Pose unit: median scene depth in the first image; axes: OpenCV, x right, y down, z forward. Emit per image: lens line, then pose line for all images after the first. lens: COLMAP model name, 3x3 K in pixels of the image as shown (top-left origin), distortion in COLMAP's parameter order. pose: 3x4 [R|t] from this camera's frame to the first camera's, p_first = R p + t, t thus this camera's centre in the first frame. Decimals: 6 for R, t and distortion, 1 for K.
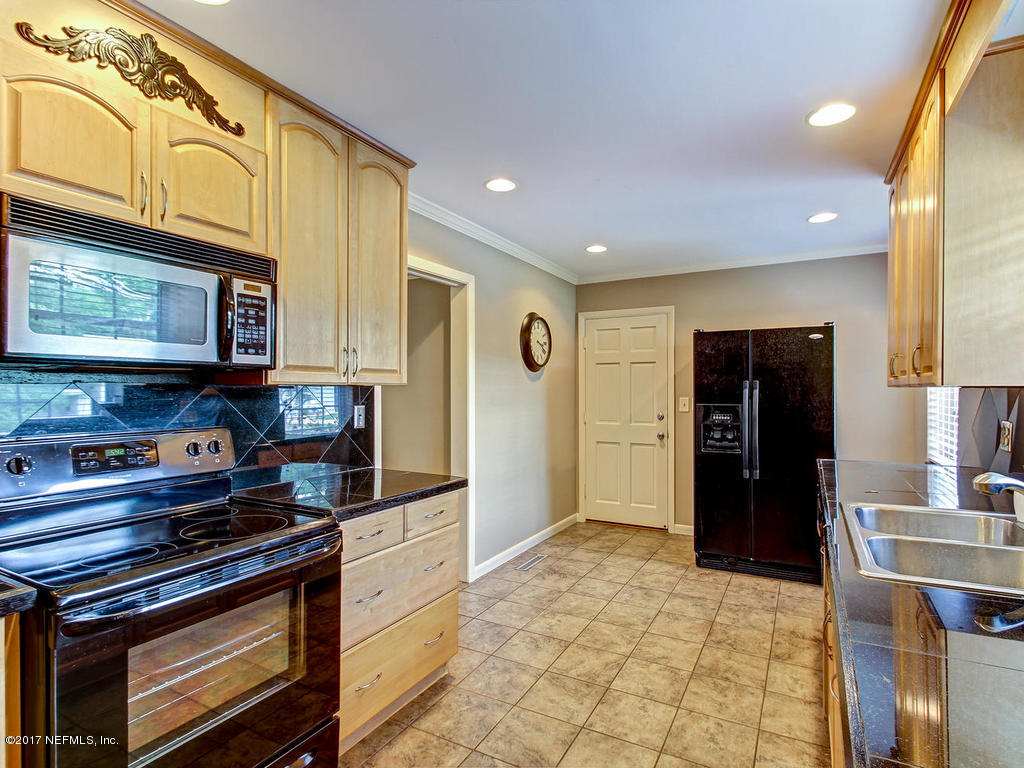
lens RADIAL K [[531.0, 0, 513.8], [0, 531.0, 391.4], [0, 0, 1]] dist [0.004011, -0.000182]
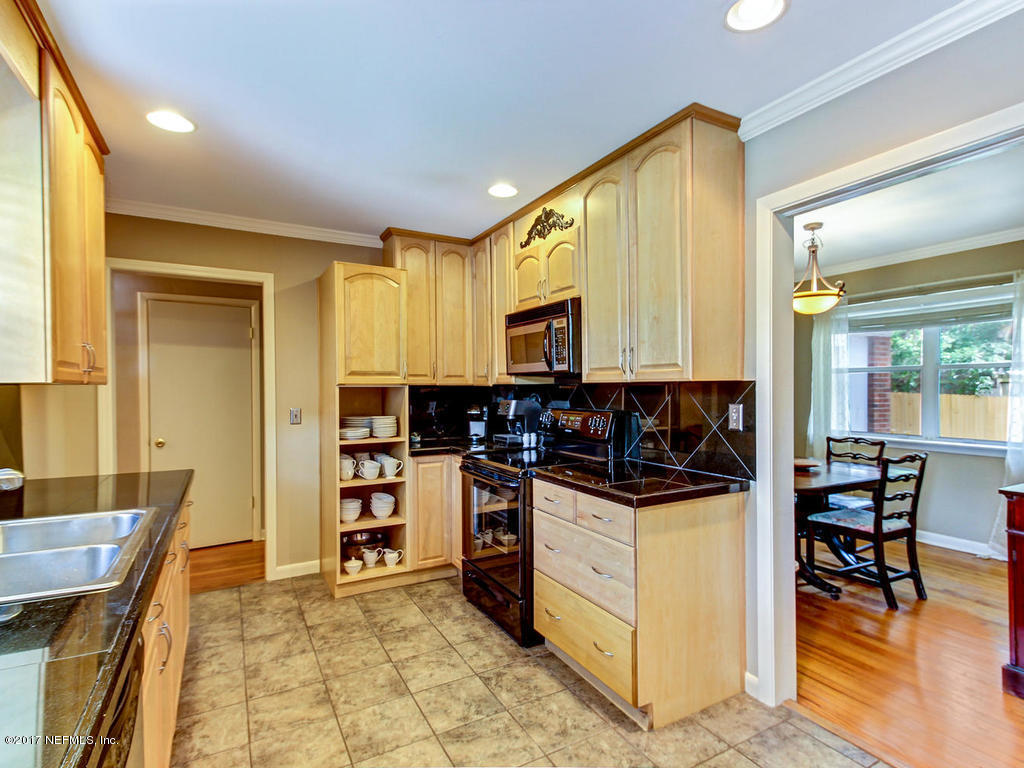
lens RADIAL K [[531.0, 0, 514.2], [0, 531.0, 382.3], [0, 0, 1]] dist [0.004011, -0.000182]
pose [[-0.539138, 0.002691, -0.842213, 0.917559], [0.008391, 0.999962, -0.002176, -0.013095], [0.842176, -0.008240, -0.539140, 1.724690]]
